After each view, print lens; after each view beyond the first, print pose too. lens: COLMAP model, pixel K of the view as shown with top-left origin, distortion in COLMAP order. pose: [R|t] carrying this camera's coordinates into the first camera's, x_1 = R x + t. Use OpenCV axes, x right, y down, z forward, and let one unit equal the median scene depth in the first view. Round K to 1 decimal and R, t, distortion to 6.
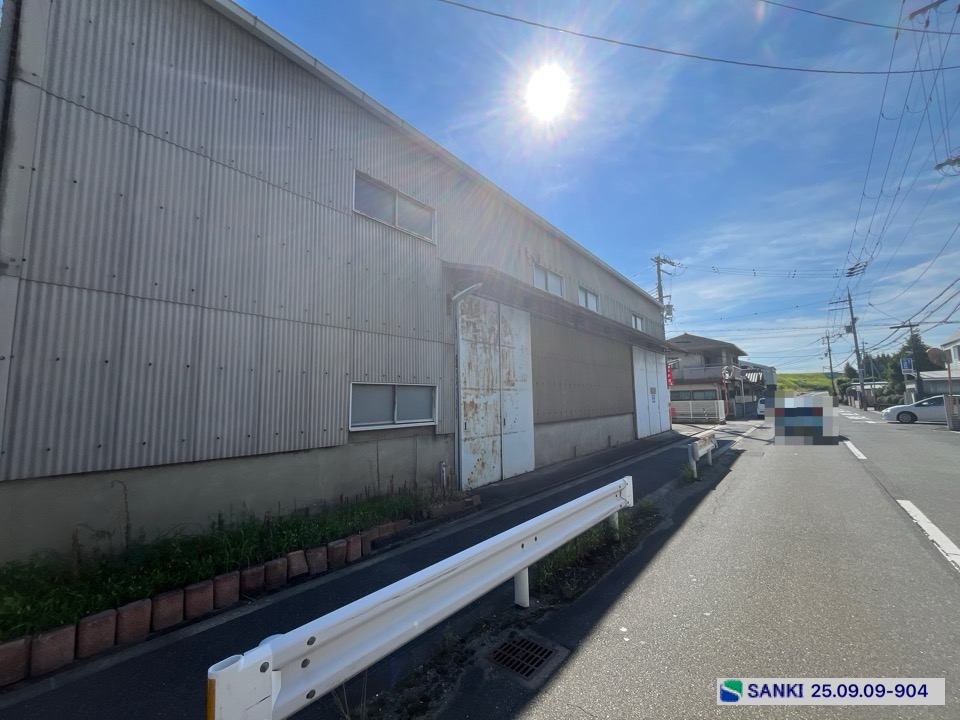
lens RADIAL K [[390.1, 0, 477.6], [0, 390.1, 361.0], [0, 0, 1]] dist [-0.002394, 0.000061]
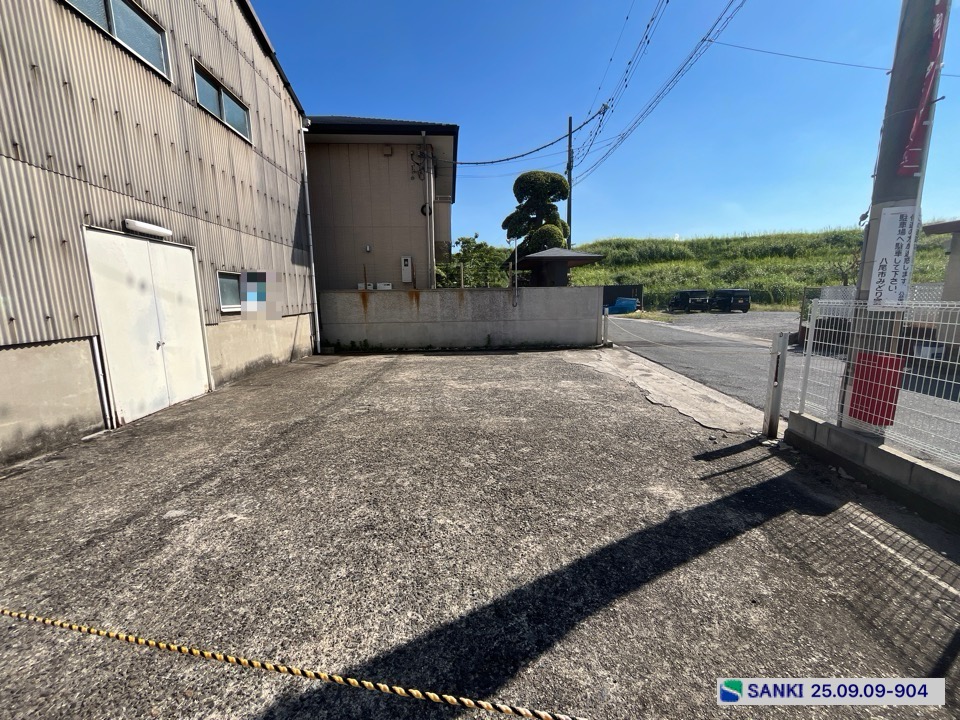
lens RADIAL K [[390.1, 0, 476.4], [0, 390.1, 360.8], [0, 0, 1]] dist [-0.002394, 0.000061]
pose [[0.736959, -0.107212, 0.667381, -0.408573], [-0.065508, 0.971365, 0.228384, -0.004095], [-0.672756, -0.212029, 0.708832, -0.321611]]
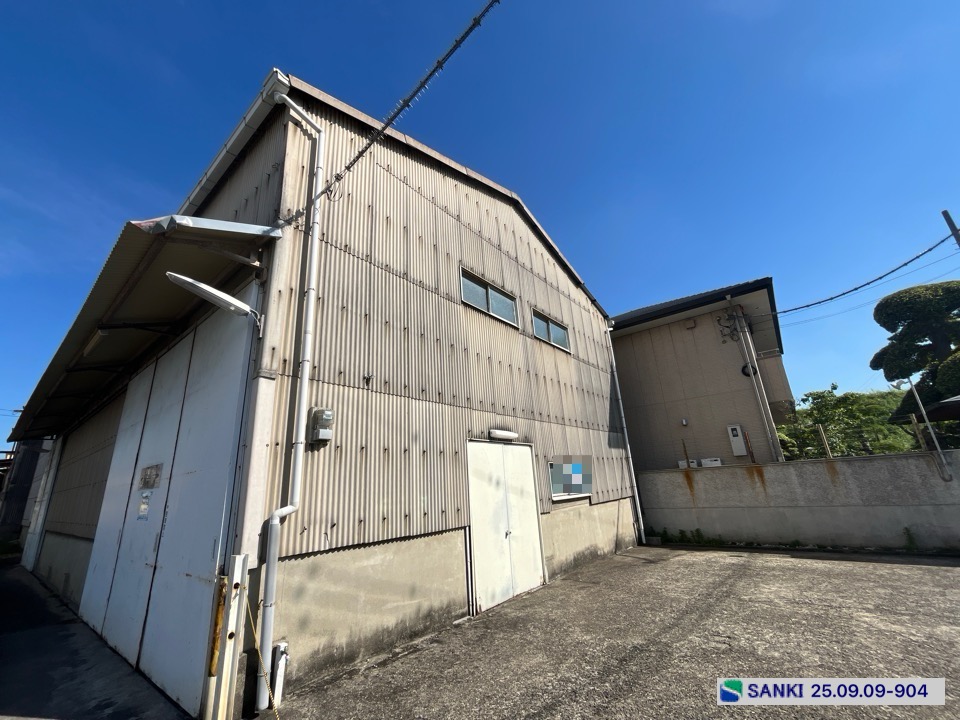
lens RADIAL K [[390.1, 0, 476.7], [0, 390.1, 360.7], [0, 0, 1]] dist [-0.002394, 0.000061]
pose [[0.998917, -0.045418, 0.010062, -0.412825], [0.046515, 0.978082, -0.202959, -0.022430], [-0.000623, 0.203207, 0.979136, -0.289630]]
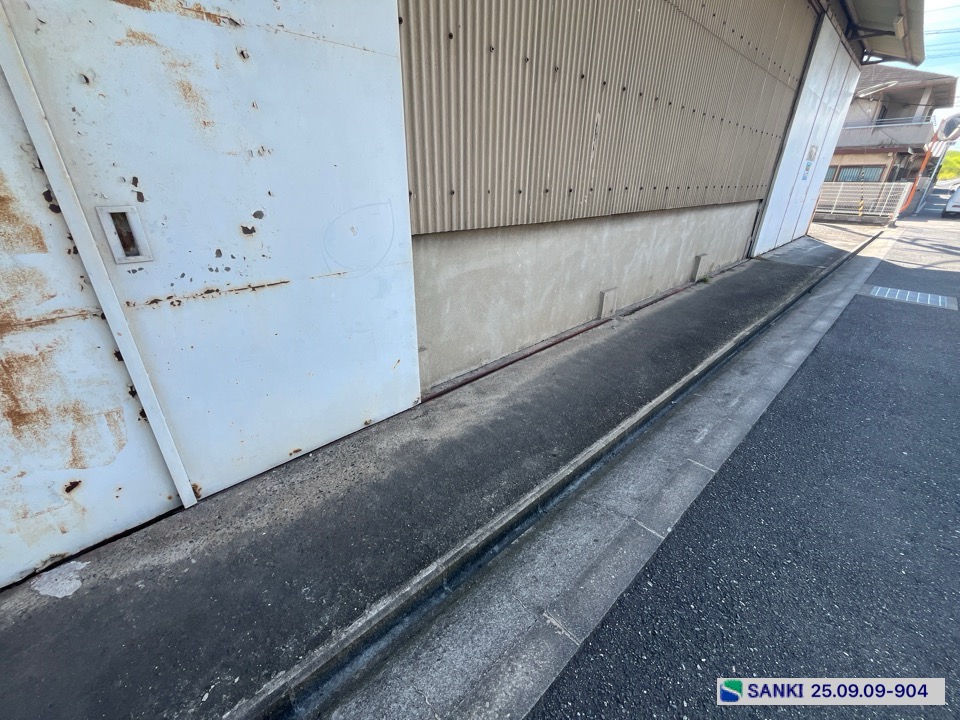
lens RADIAL K [[390.1, 0, 475.3], [0, 390.1, 361.8], [0, 0, 1]] dist [-0.002394, 0.000061]
pose [[0.990122, 0.084049, -0.112220, 0.256331], [-0.013992, 0.855635, 0.517390, 0.123737], [0.139505, -0.510710, 0.848360, 0.918829]]
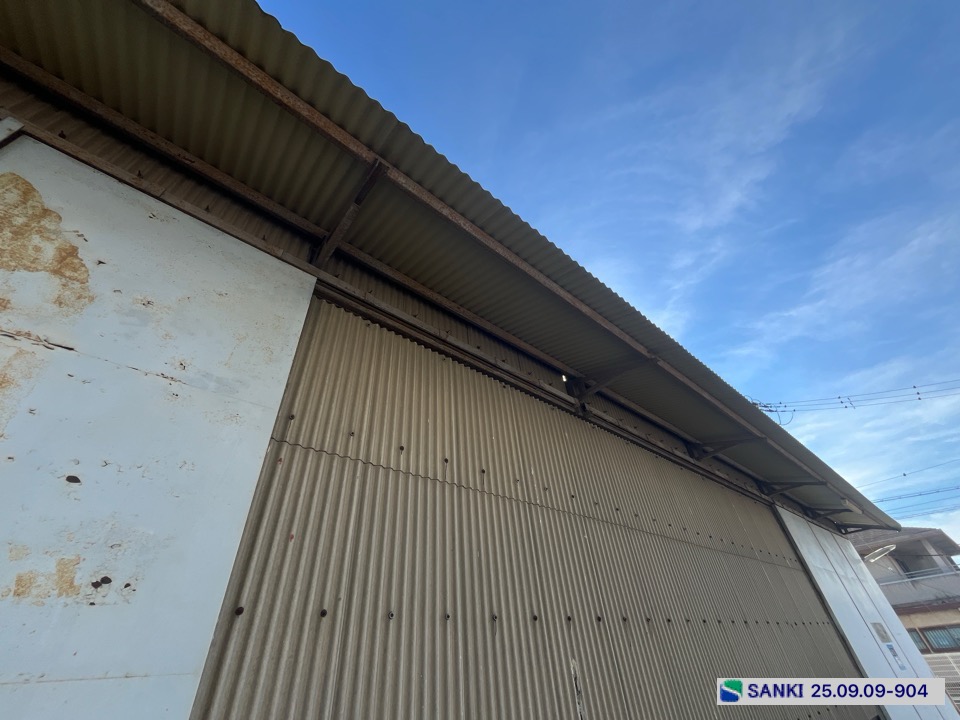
lens RADIAL K [[390.1, 0, 476.8], [0, 390.1, 357.4], [0, 0, 1]] dist [-0.002394, 0.000061]
pose [[0.980664, -0.154873, -0.119636, 0.315270], [0.064922, 0.834162, -0.547685, 0.076018], [0.184617, 0.529328, 0.828087, 1.032139]]
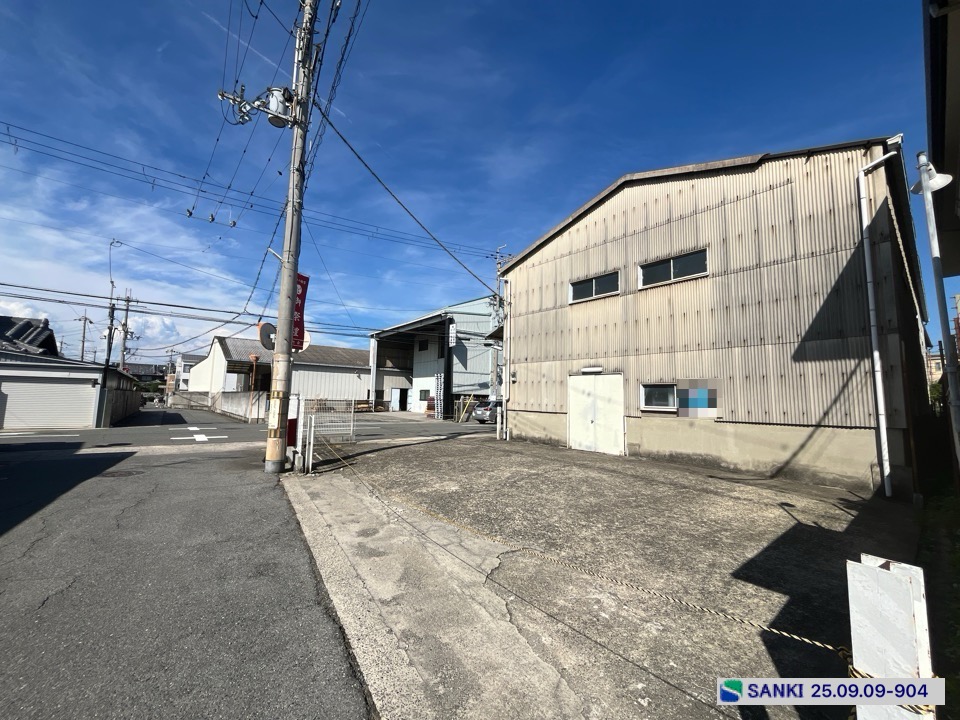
lens RADIAL K [[390.1, 0, 477.8], [0, 390.1, 361.4], [0, 0, 1]] dist [-0.002394, 0.000061]
pose [[-0.186598, -0.092341, -0.978087, 1.215893], [0.079905, 0.990848, -0.108790, 0.062148], [0.979181, -0.098454, -0.177512, 0.410419]]
